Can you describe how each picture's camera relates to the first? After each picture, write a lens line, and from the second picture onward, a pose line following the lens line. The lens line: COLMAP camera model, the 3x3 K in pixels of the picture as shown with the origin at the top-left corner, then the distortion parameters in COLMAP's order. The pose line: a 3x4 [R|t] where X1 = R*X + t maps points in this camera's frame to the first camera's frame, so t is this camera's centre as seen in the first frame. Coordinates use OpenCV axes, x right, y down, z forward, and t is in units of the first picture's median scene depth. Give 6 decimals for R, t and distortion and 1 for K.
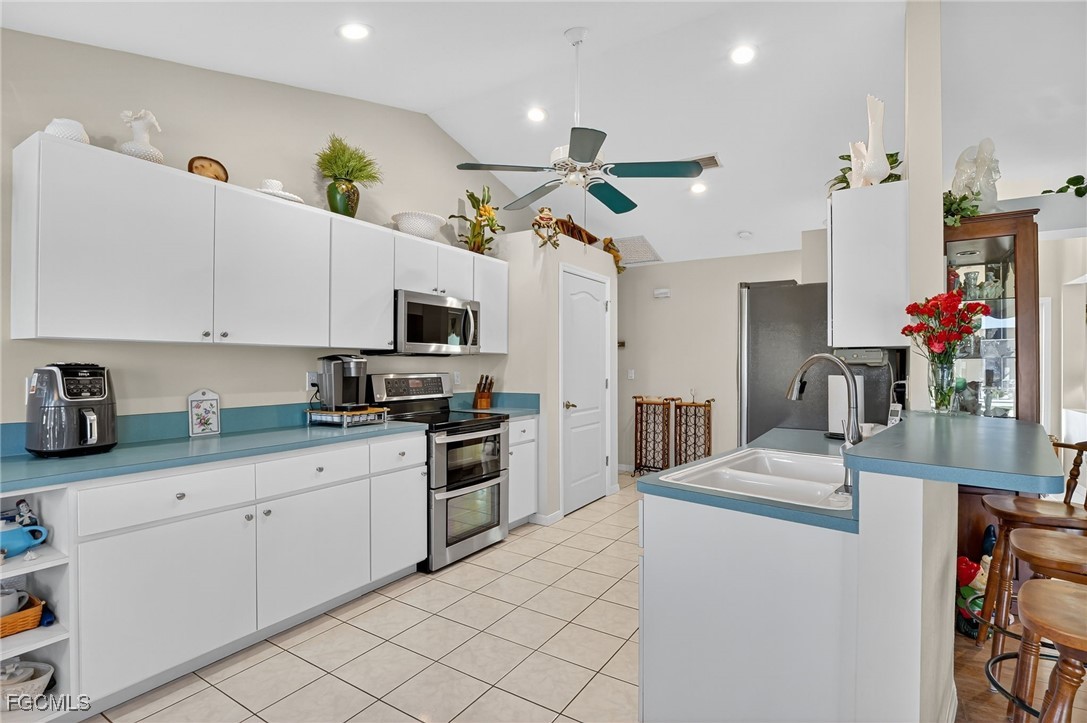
lens RADIAL K [[527.4, 0, 550.2], [0, 527.4, 366.6], [0, 0, 1]] dist [-0.017541, -0.002927]
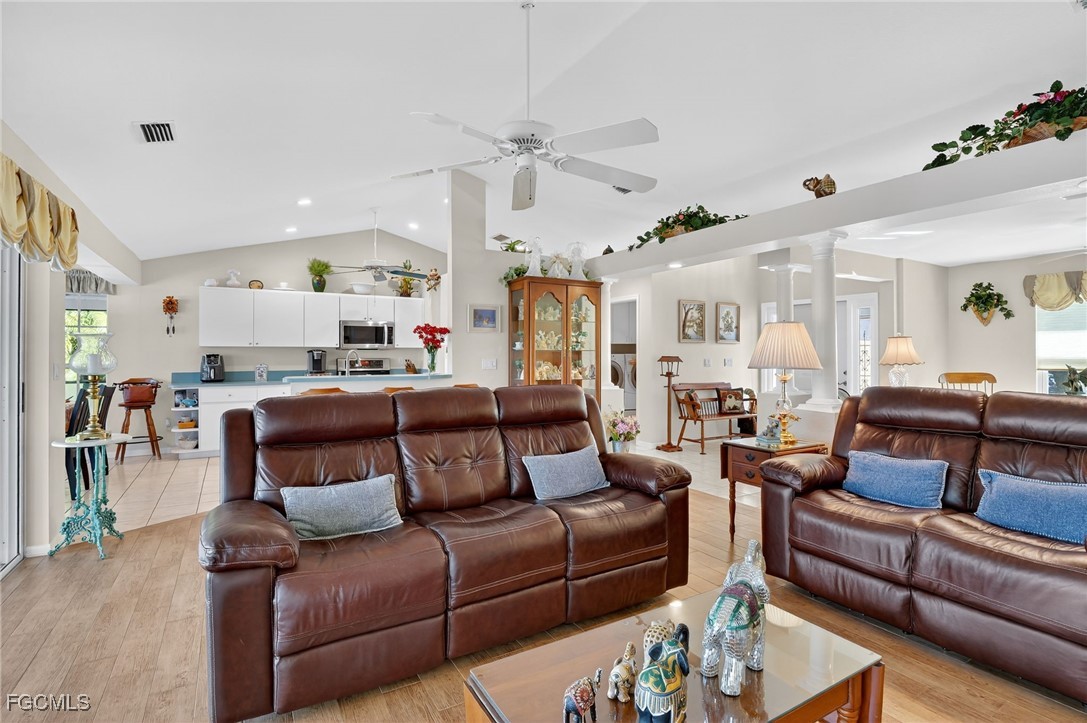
lens RADIAL K [[527.4, 0, 546.4], [0, 527.4, 350.0], [0, 0, 1]] dist [-0.017541, -0.002927]
pose [[0.890599, -0.007500, -0.454728, 1.342414], [0.002341, 0.999926, -0.011907, 0.007097], [0.454784, 0.009540, 0.890551, -0.532095]]
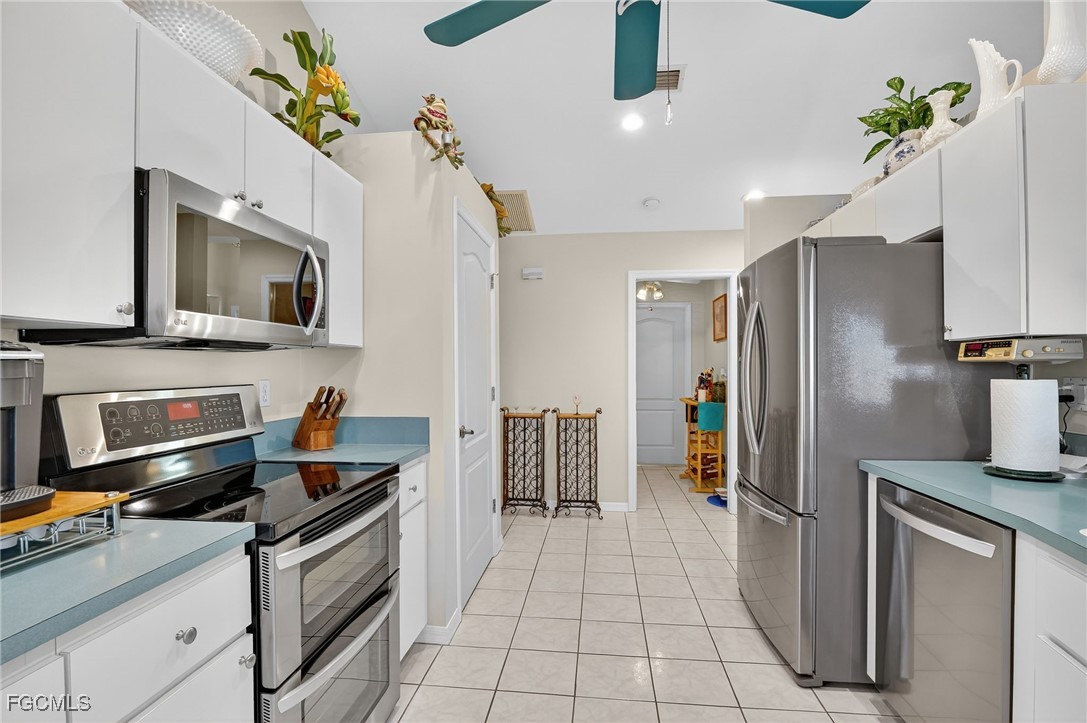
lens RADIAL K [[527.4, 0, 546.9], [0, 527.4, 367.6], [0, 0, 1]] dist [-0.017541, -0.002927]
pose [[0.900674, -0.008283, 0.434417, -0.172569], [0.009381, 0.999956, -0.000383, -0.001100], [-0.434394, 0.004420, 0.900712, 0.480039]]
